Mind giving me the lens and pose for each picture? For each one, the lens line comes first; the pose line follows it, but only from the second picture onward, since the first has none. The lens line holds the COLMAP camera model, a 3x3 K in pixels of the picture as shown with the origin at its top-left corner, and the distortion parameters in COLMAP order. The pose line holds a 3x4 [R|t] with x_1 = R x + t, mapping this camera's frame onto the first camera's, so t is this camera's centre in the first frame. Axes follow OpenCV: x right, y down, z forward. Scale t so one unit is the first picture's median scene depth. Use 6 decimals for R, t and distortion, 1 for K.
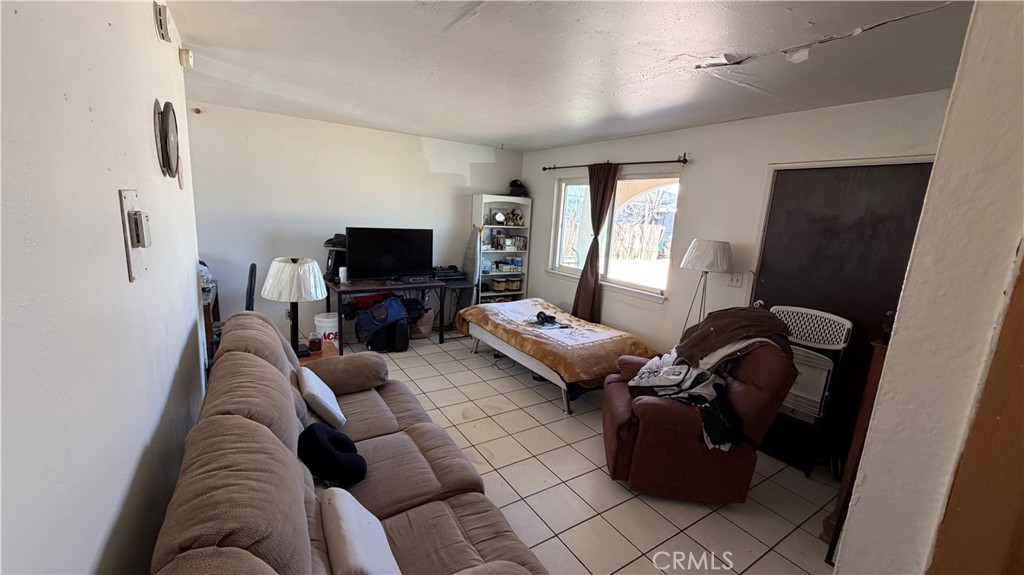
lens RADIAL K [[409.2, 0, 511.8], [0, 409.2, 288.8], [0, 0, 1]] dist [-0.000601, 0.000034]
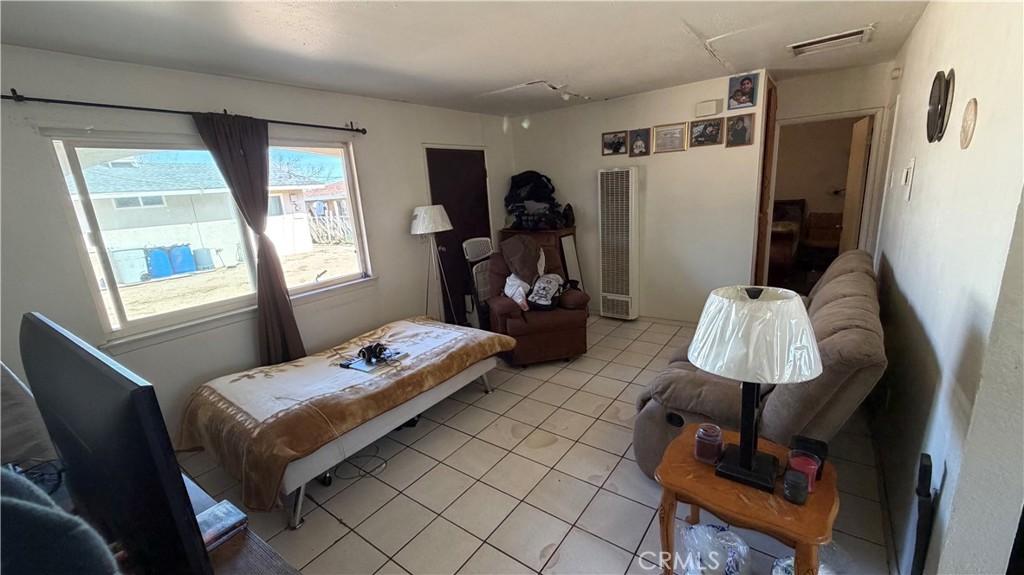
lens RADIAL K [[409.2, 0, 514.6], [0, 409.2, 290.4], [0, 0, 1]] dist [-0.000601, 0.000034]
pose [[-0.352378, -0.254907, 0.900473, -0.556059], [0.223990, 0.911252, 0.345612, -0.191726], [-0.908657, 0.323483, -0.264009, 0.894833]]
